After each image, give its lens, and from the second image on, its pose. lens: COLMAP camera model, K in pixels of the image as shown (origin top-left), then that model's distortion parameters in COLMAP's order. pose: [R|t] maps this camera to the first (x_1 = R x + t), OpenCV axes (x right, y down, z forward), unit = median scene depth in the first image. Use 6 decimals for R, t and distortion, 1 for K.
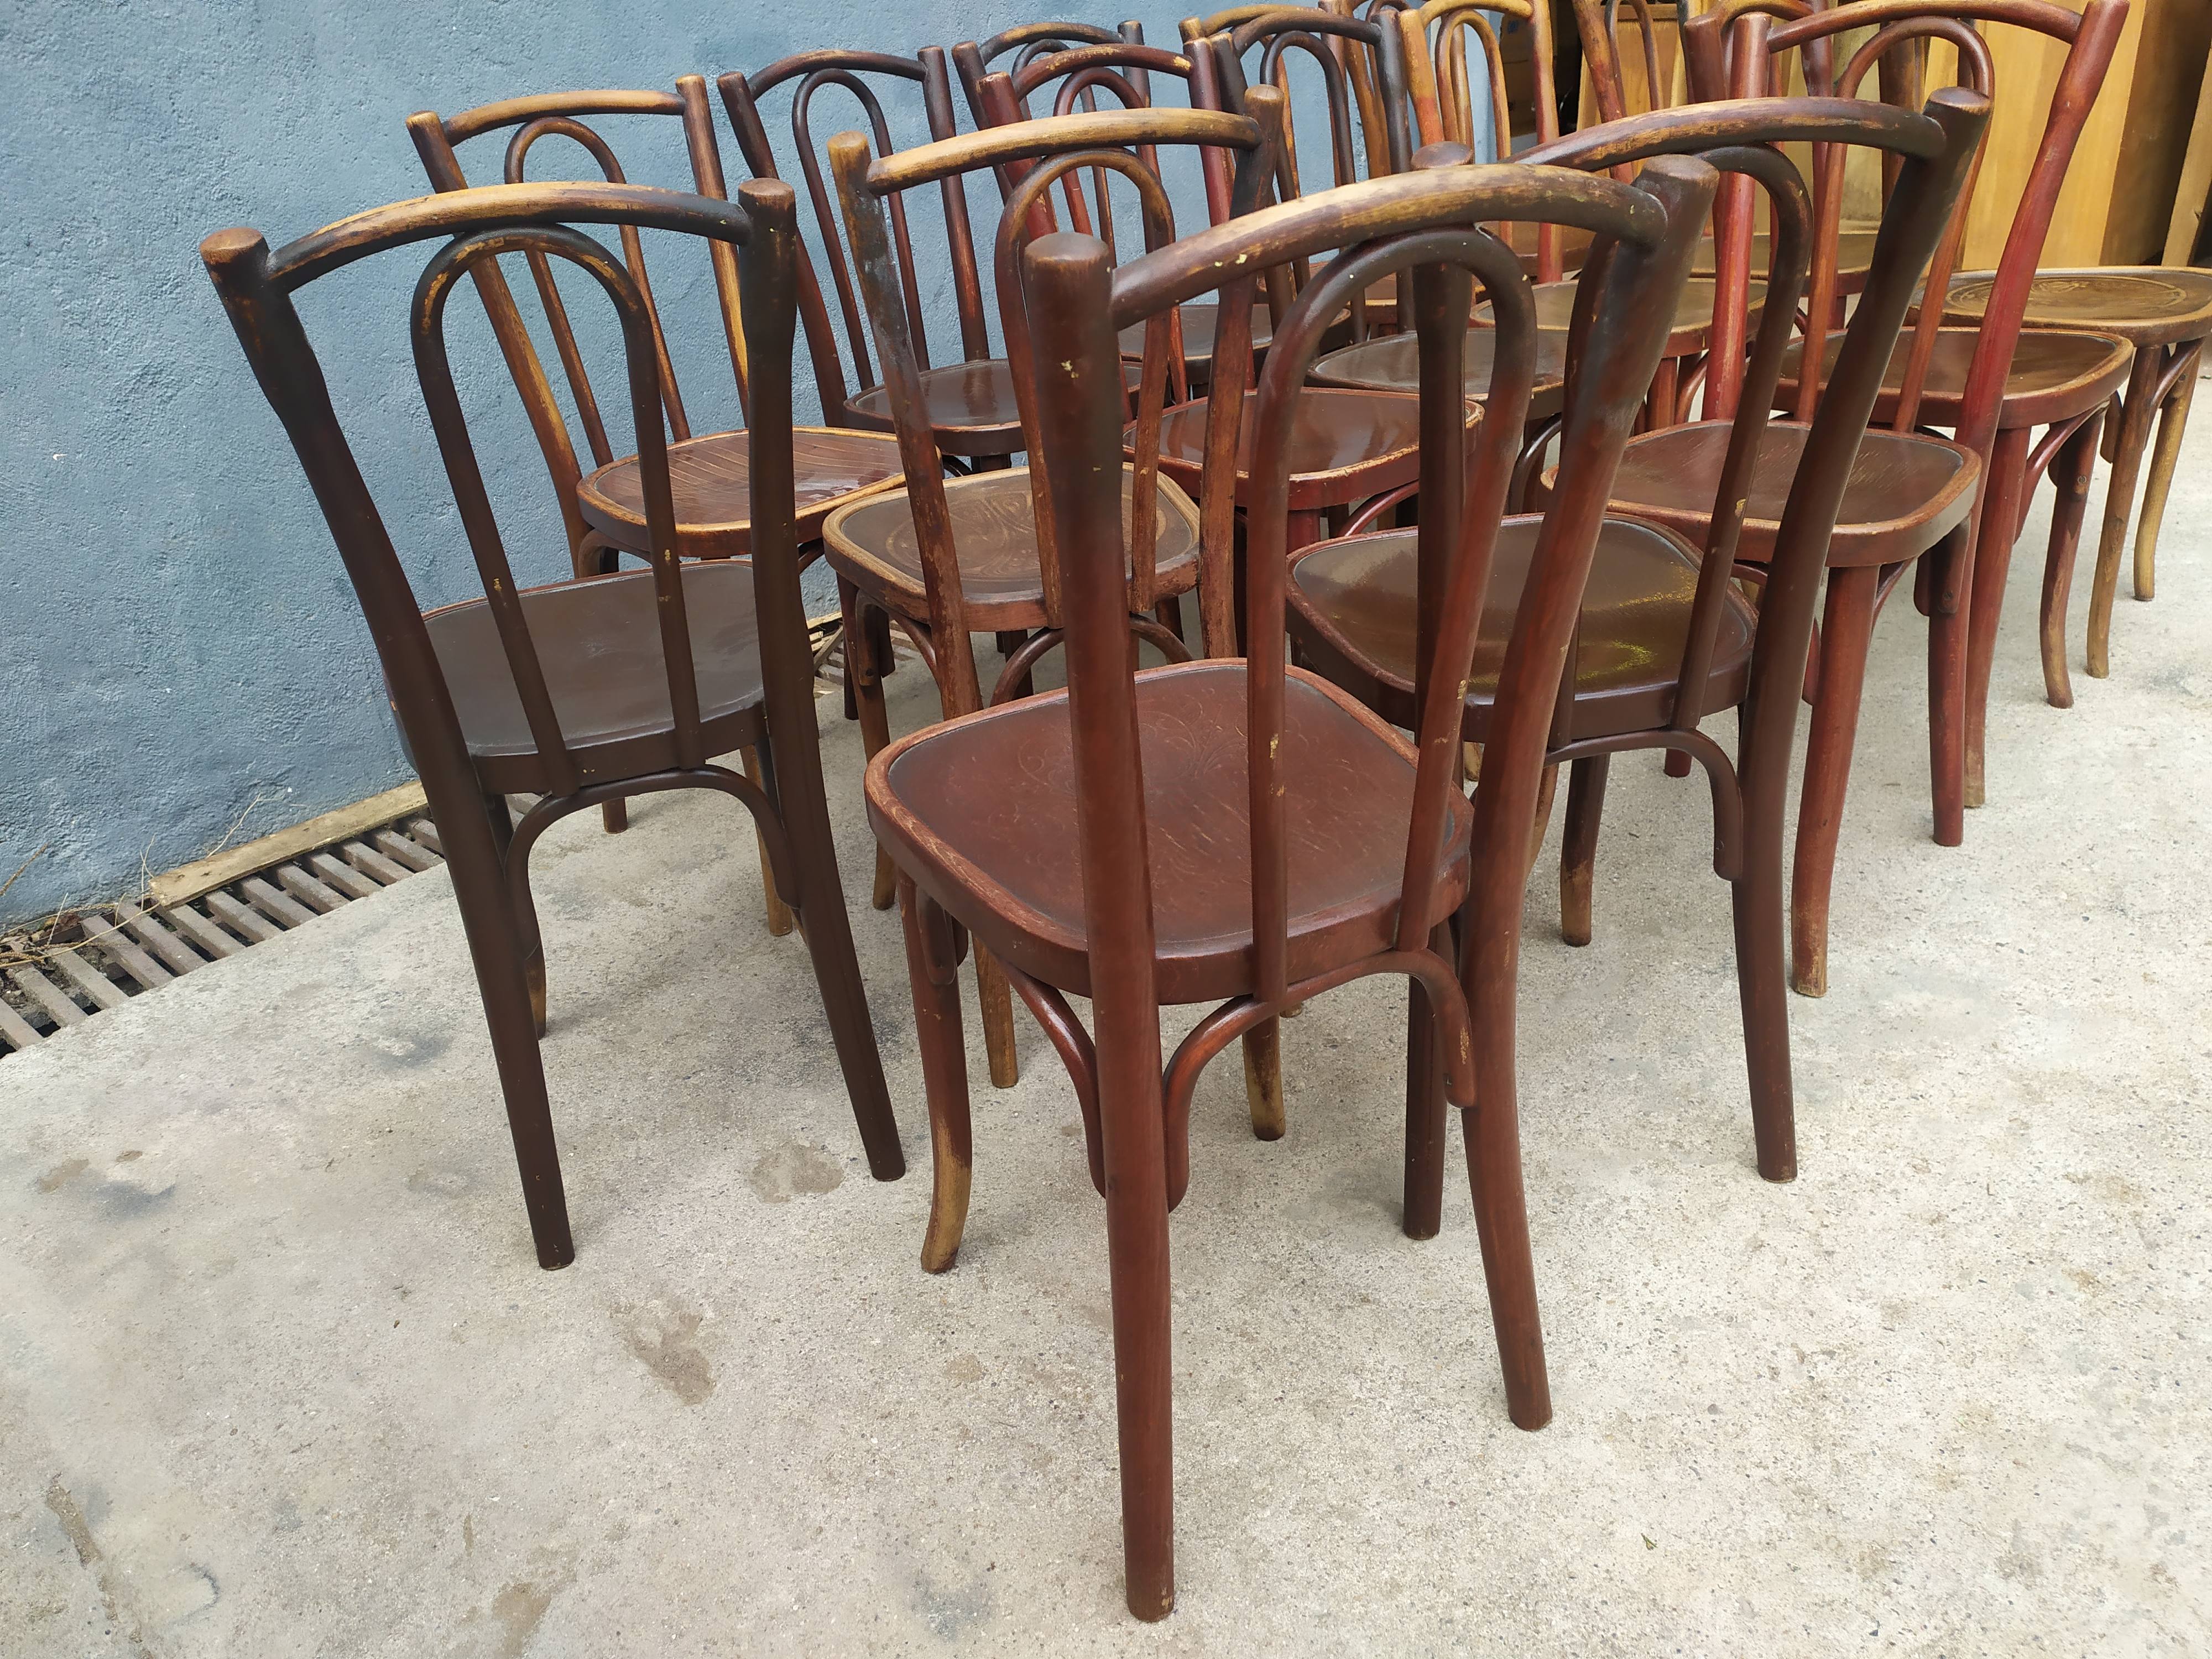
lens RADIAL K [[1682.0, 0, 1103.7], [0, 1682.0, 854.5], [0, 0, 1]] dist [0.050230, -0.050587]
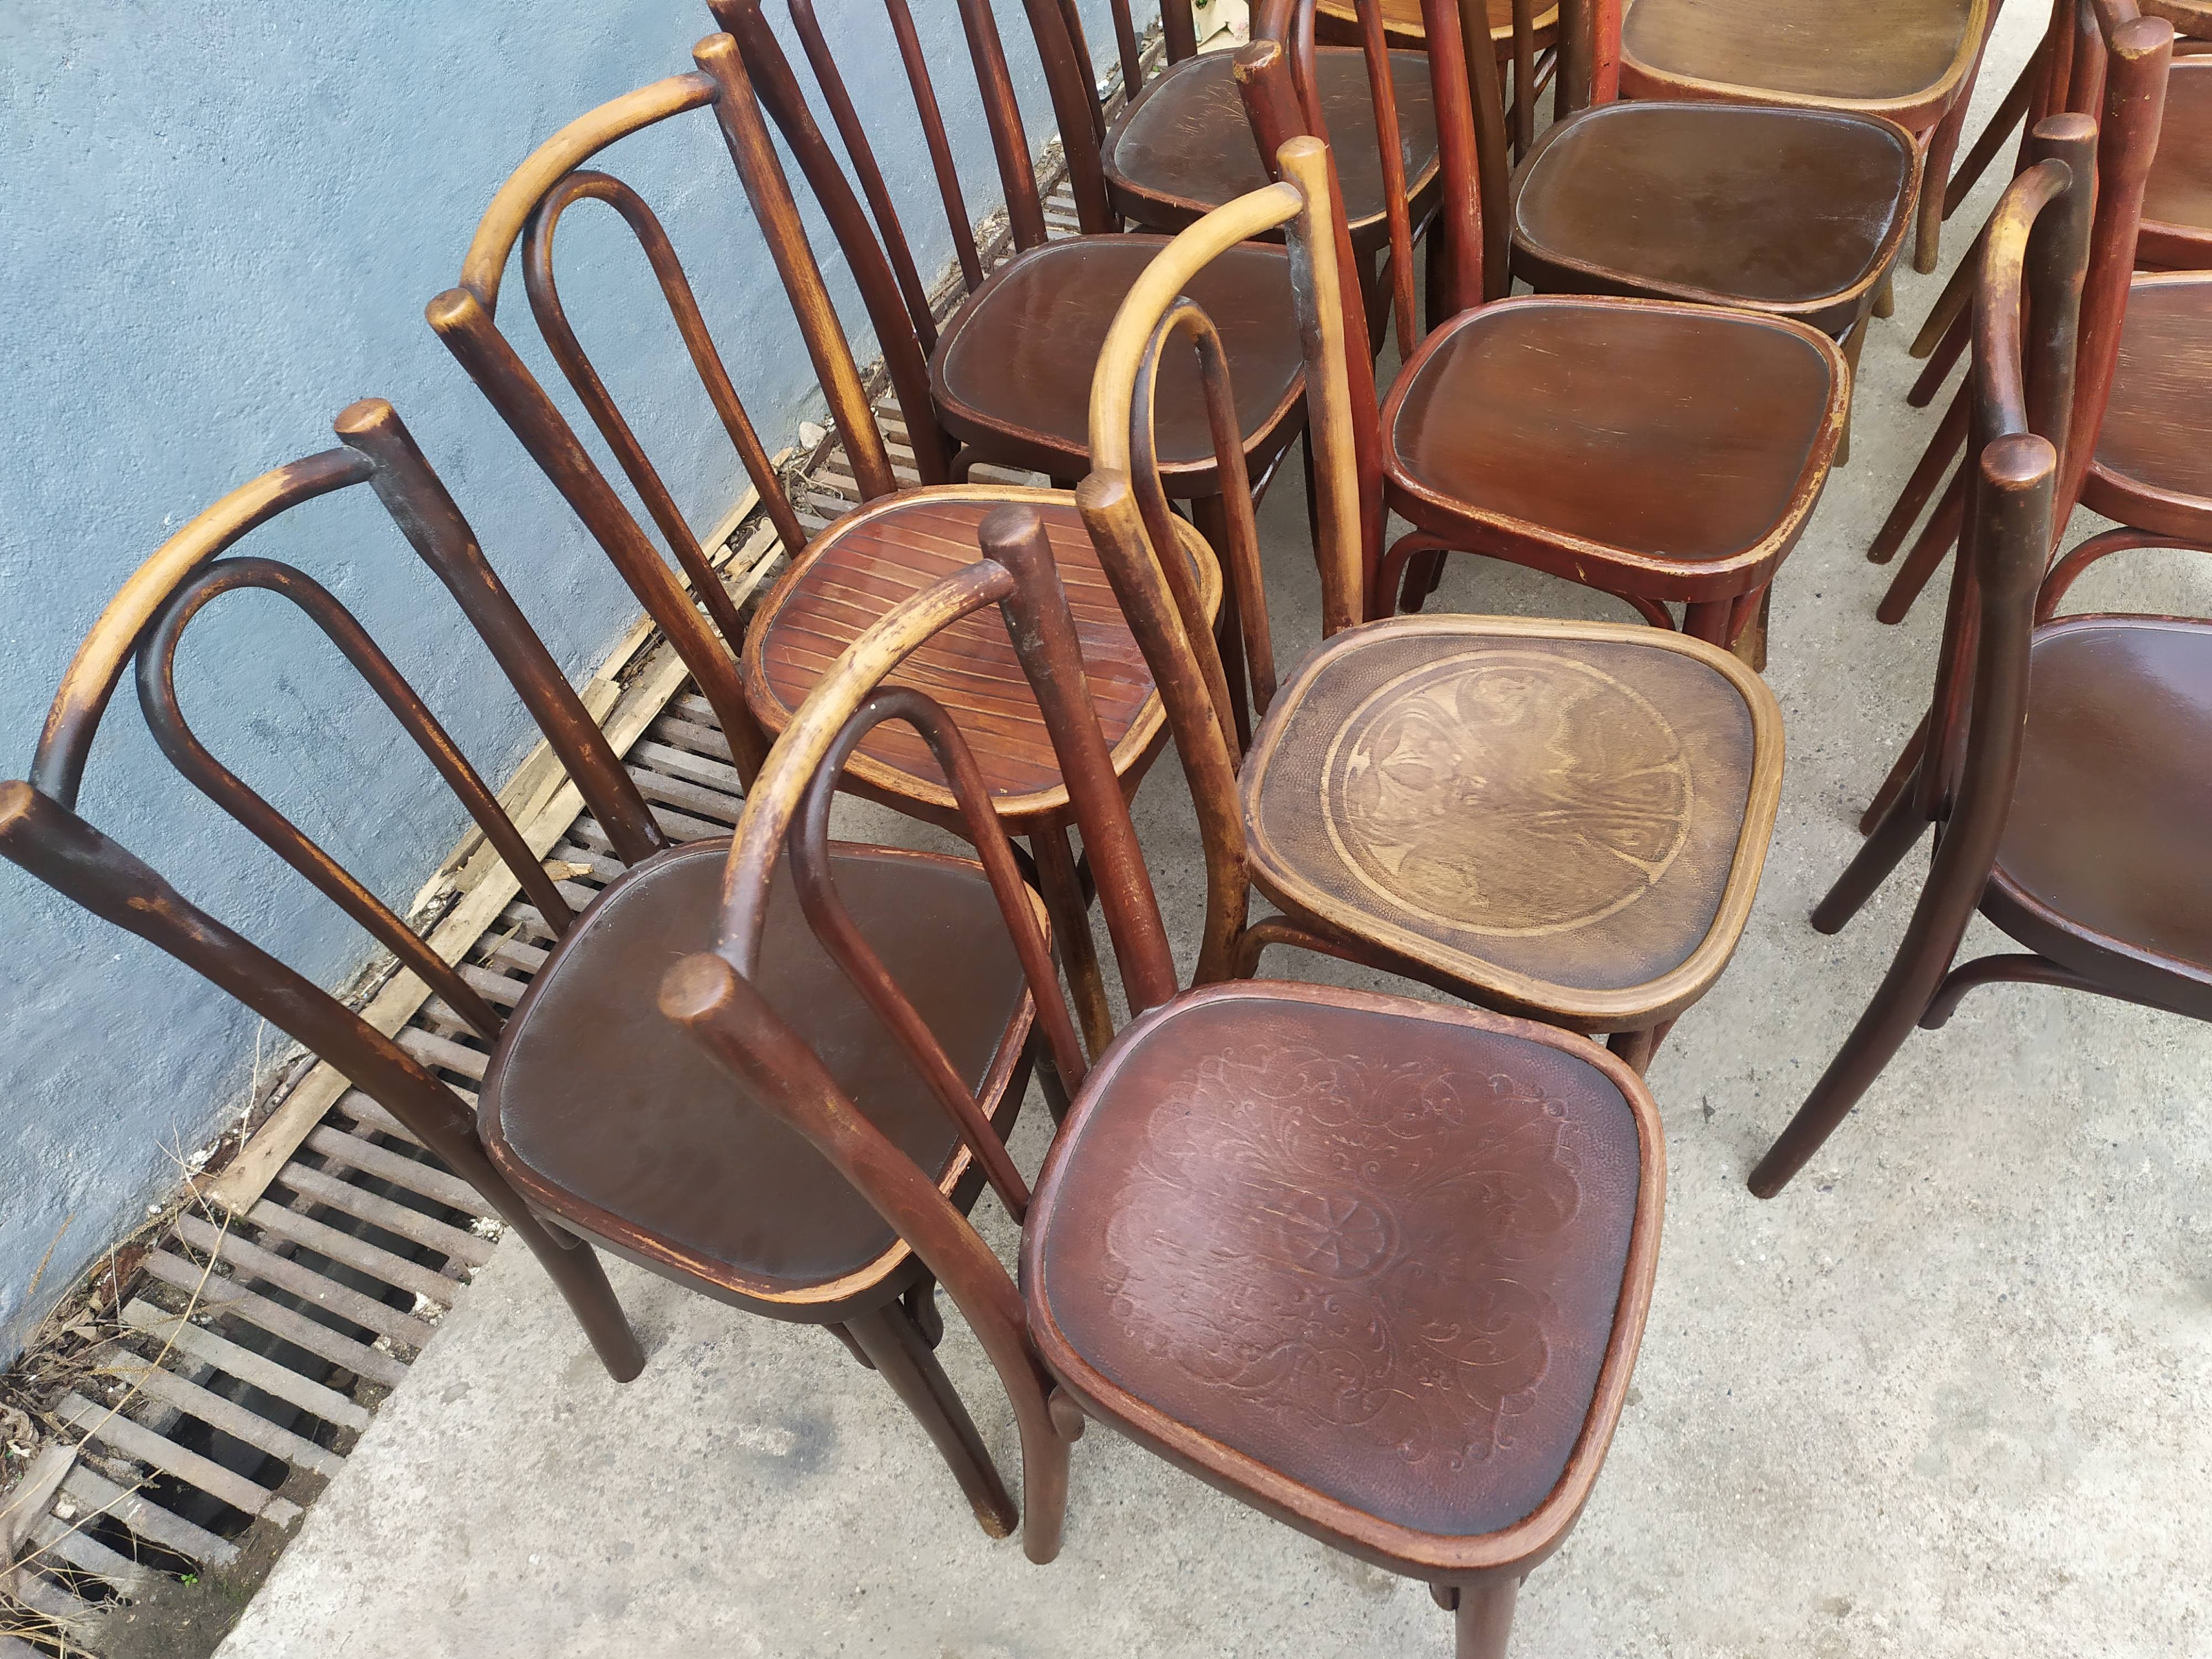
lens RADIAL K [[1682.0, 0, 1121.2], [0, 1682.0, 856.1], [0, 0, 1]] dist [0.050230, -0.050587]
pose [[0.948790, -0.262625, 0.175571, -0.288146], [0.176569, 0.901714, 0.394634, -0.403344], [-0.261955, -0.343425, 0.901909, 0.260883]]
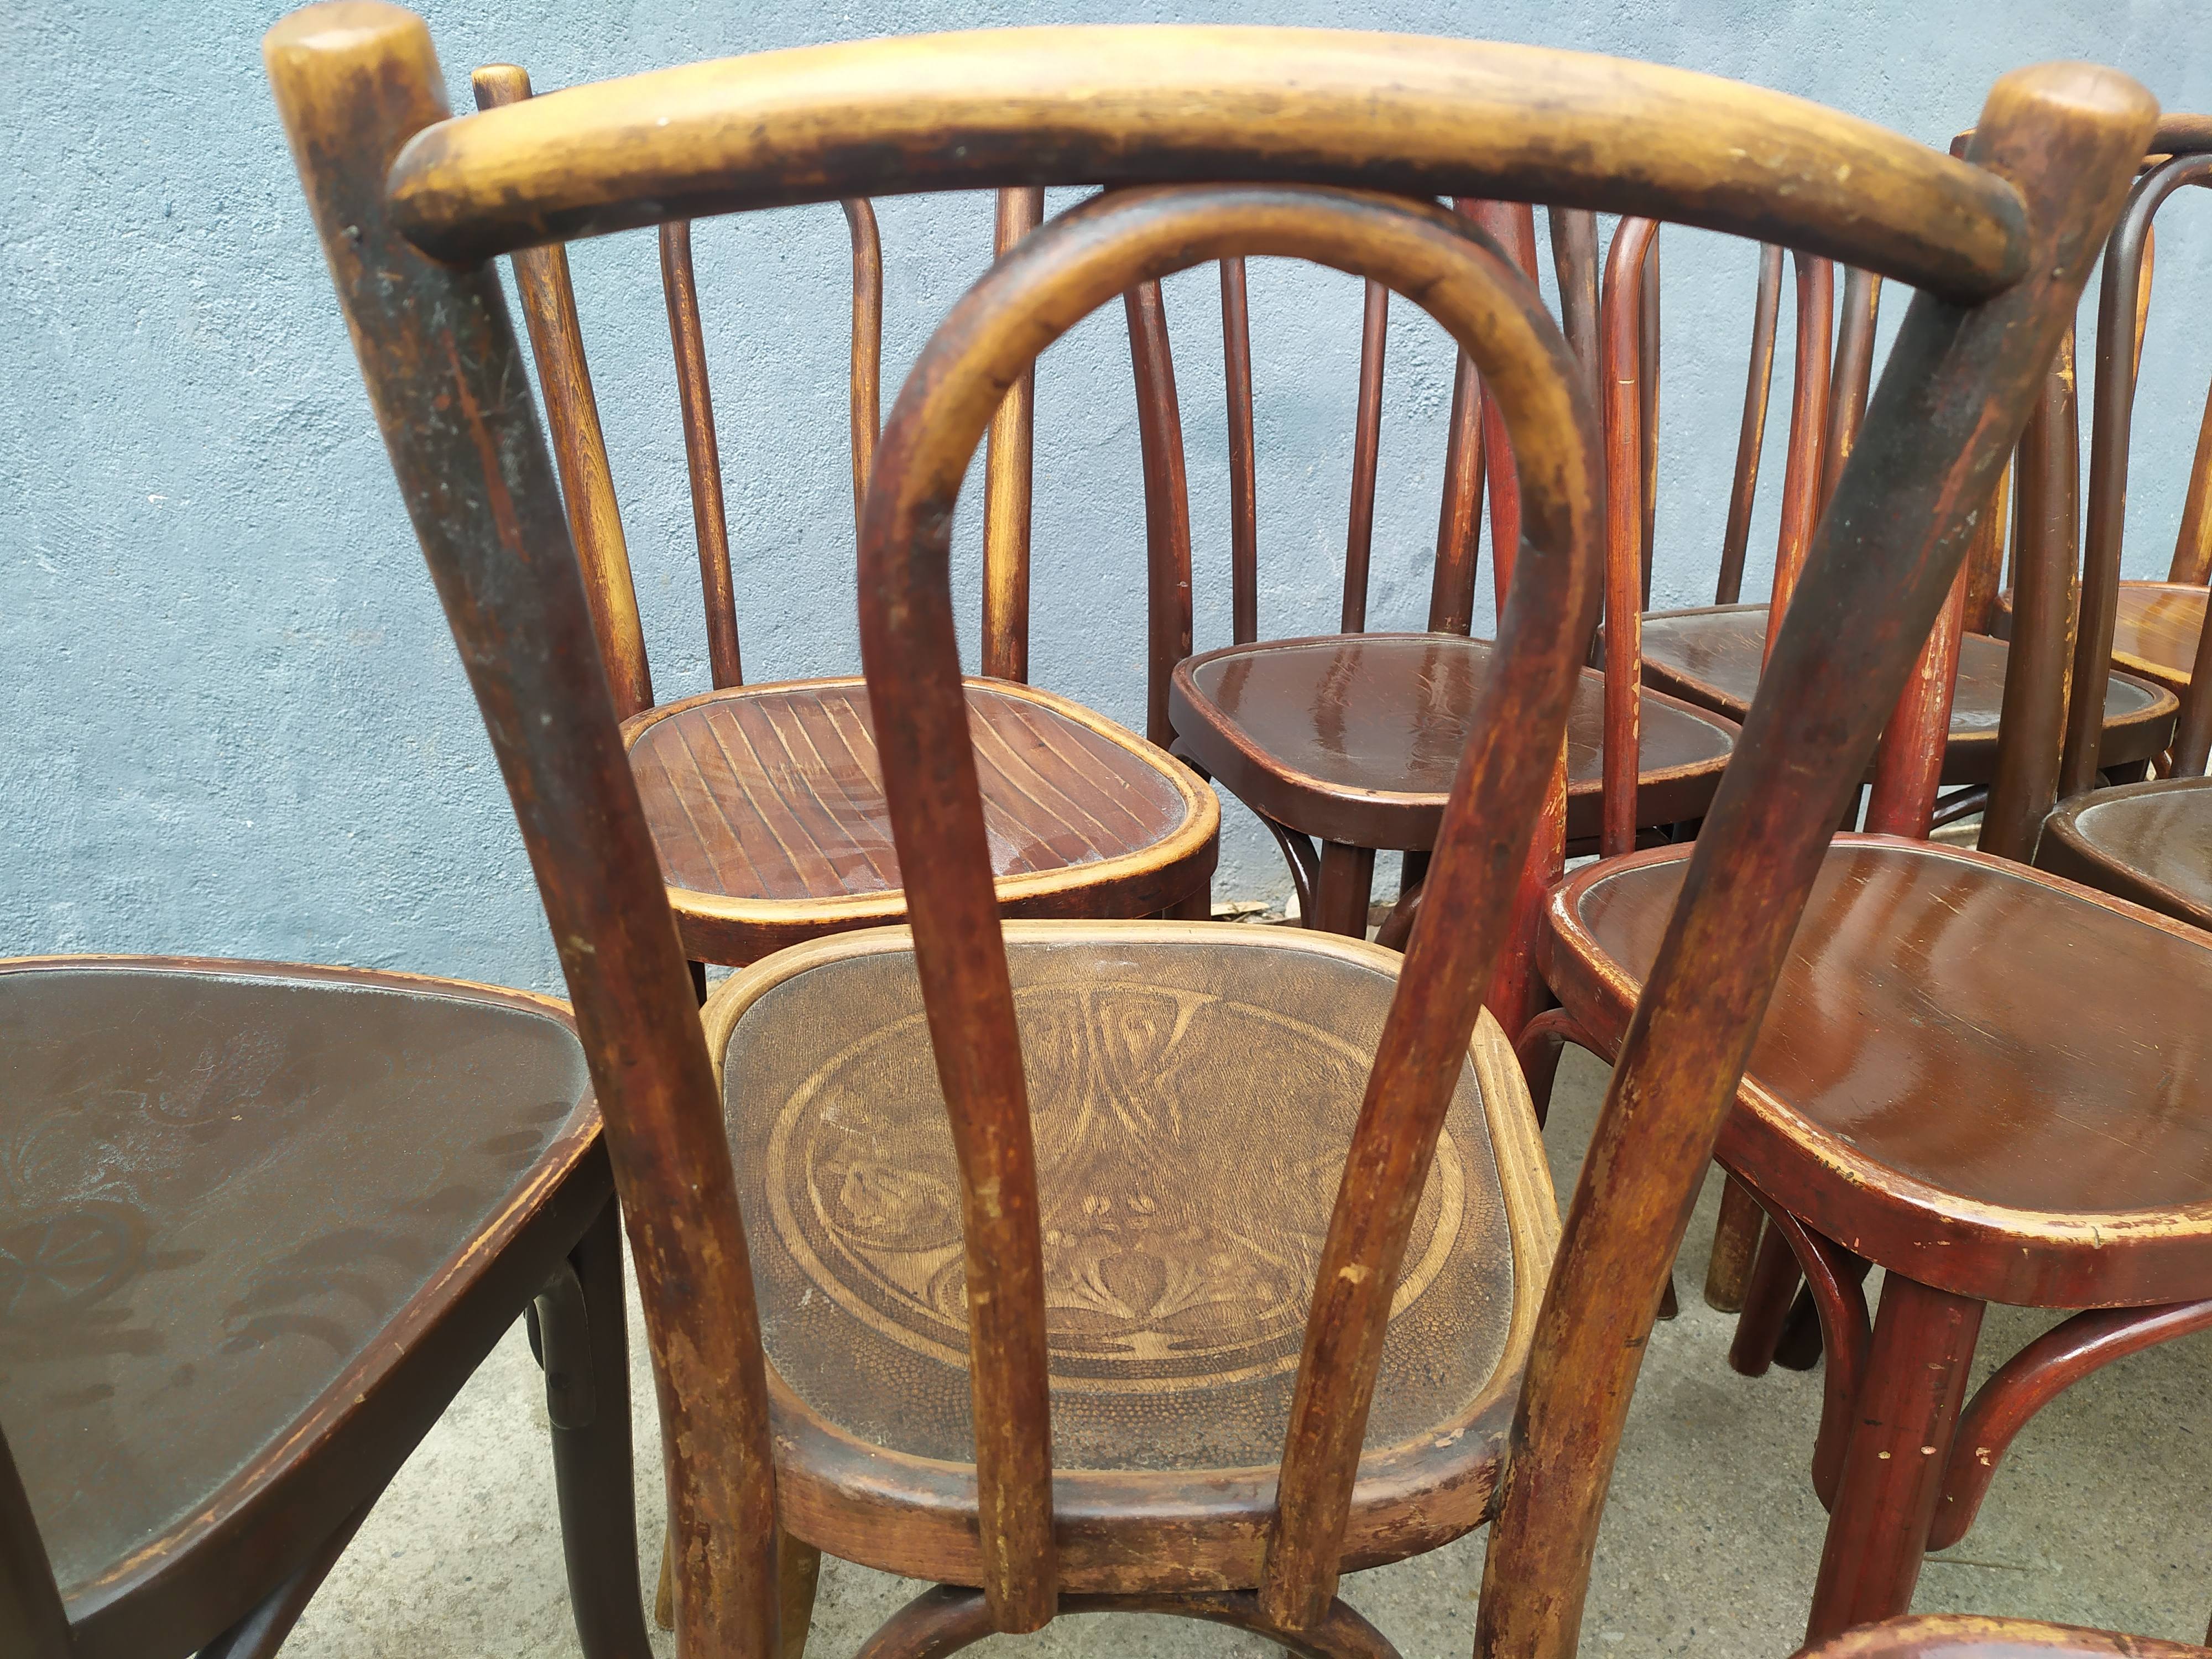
lens RADIAL K [[1682.0, 0, 1067.8], [0, 1682.0, 855.6], [0, 0, 1]] dist [0.050230, -0.050587]
pose [[0.892576, 0.268687, -0.362099, 0.048094], [-0.295296, 0.955215, -0.019113, -0.200113], [0.340747, 0.123986, 0.931944, 0.496565]]
